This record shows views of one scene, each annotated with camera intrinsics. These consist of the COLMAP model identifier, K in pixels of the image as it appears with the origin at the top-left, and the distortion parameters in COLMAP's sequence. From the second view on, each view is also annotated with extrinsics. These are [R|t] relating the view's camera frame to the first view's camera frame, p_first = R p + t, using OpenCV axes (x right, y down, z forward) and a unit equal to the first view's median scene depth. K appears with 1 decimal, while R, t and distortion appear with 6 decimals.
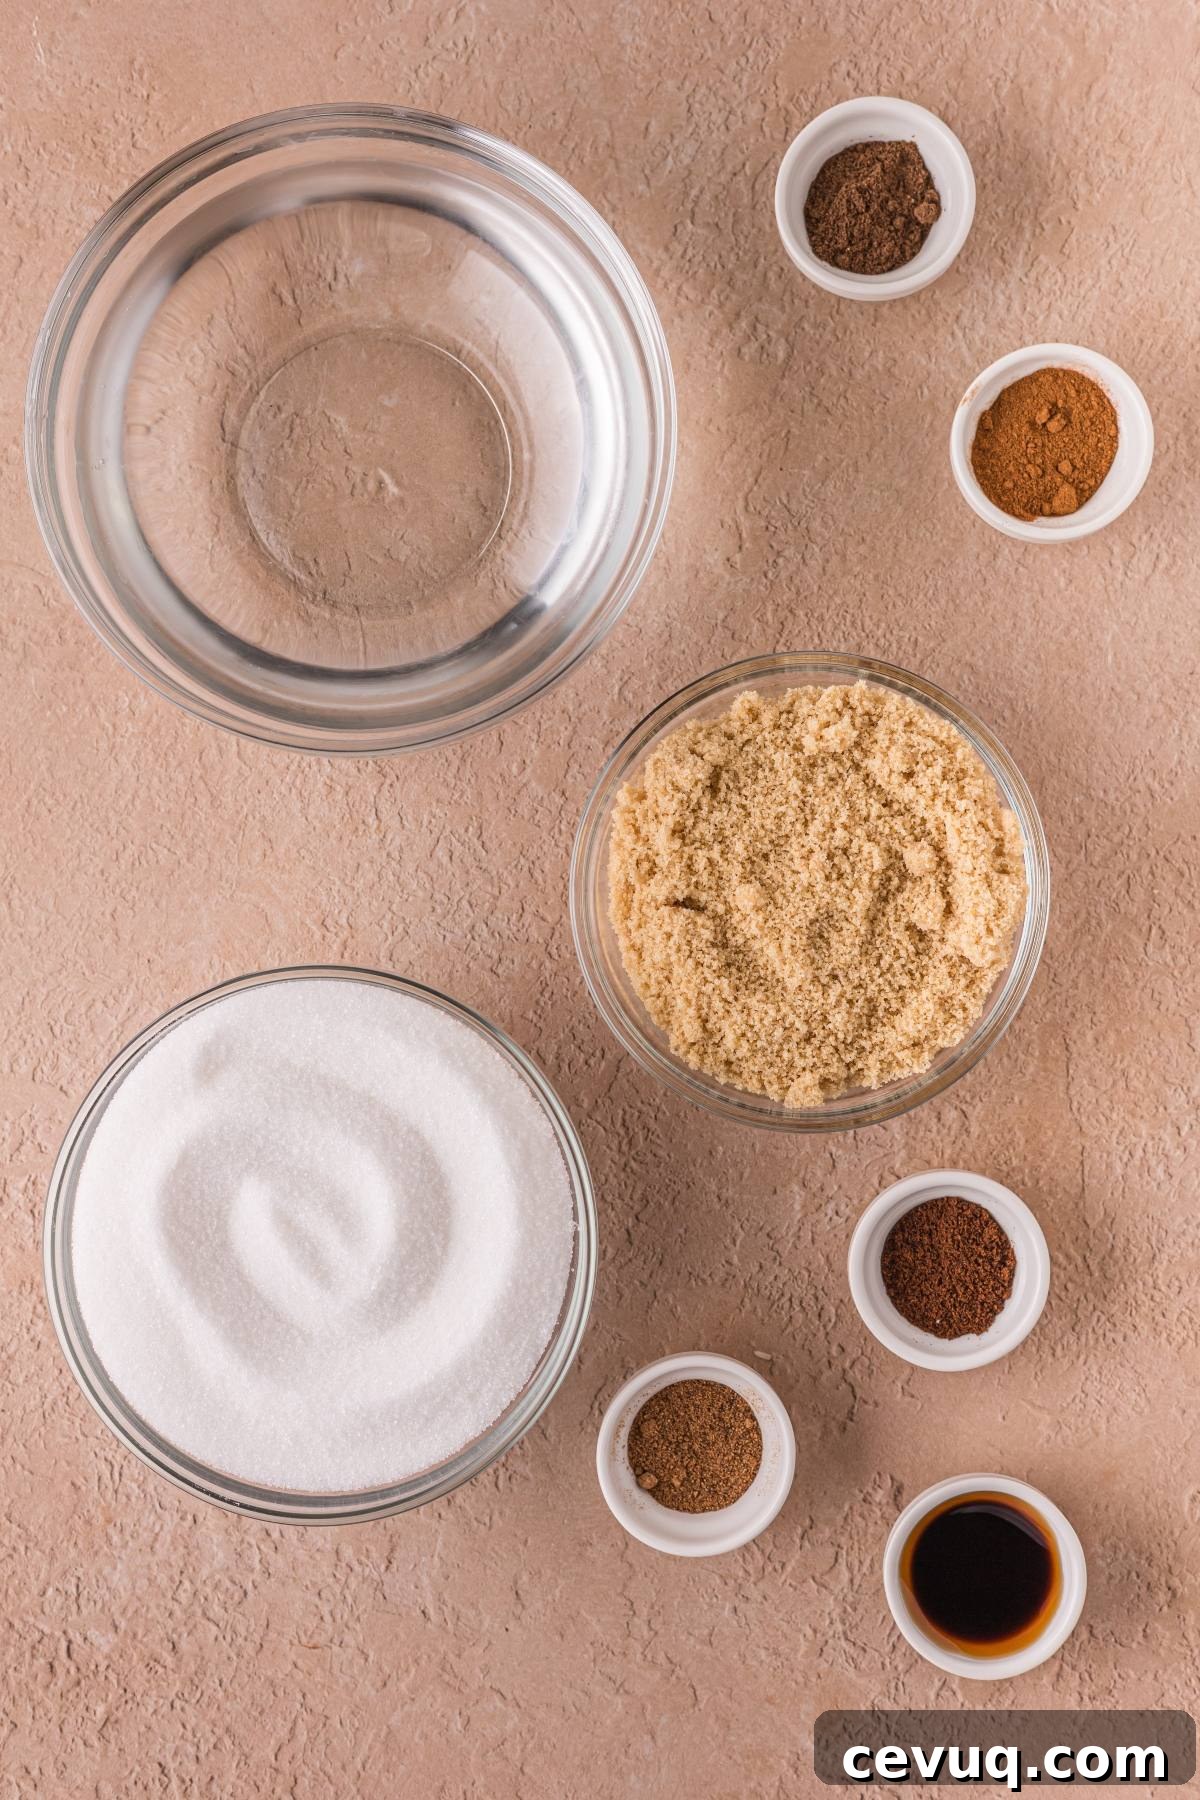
lens RADIAL K [[5709.0, 0, 583.1], [0, 5709.0, 939.0], [0, 0, 1]] dist [0.007844, 0.000000]
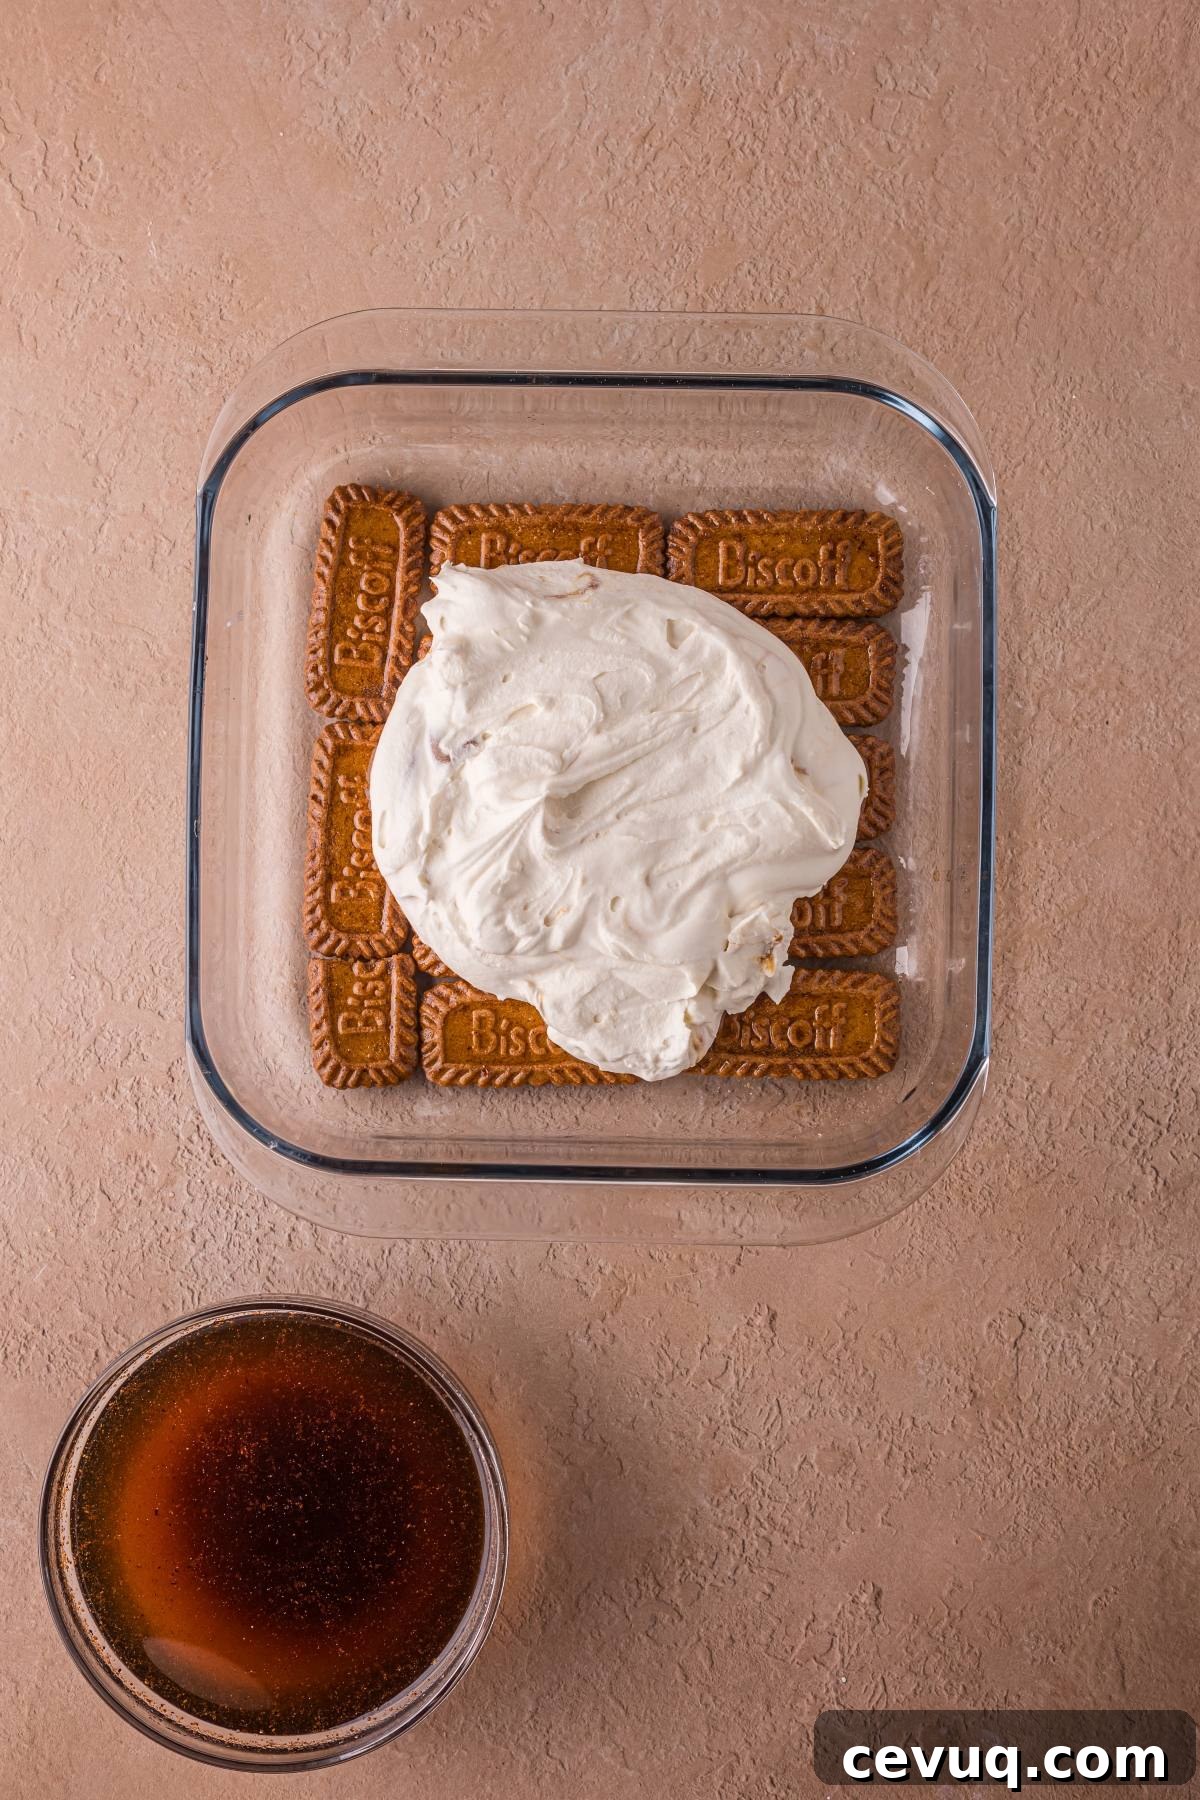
lens RADIAL K [[5709.0, 0, 588.4], [0, 5709.0, 928.2], [0, 0, 1]] dist [0.007844, 0.000000]
pose [[0.999868, 0.012239, 0.010640, -0.004245], [-0.012278, 0.999918, 0.003542, -0.000027], [-0.010596, -0.003672, 0.999937, -0.355928]]
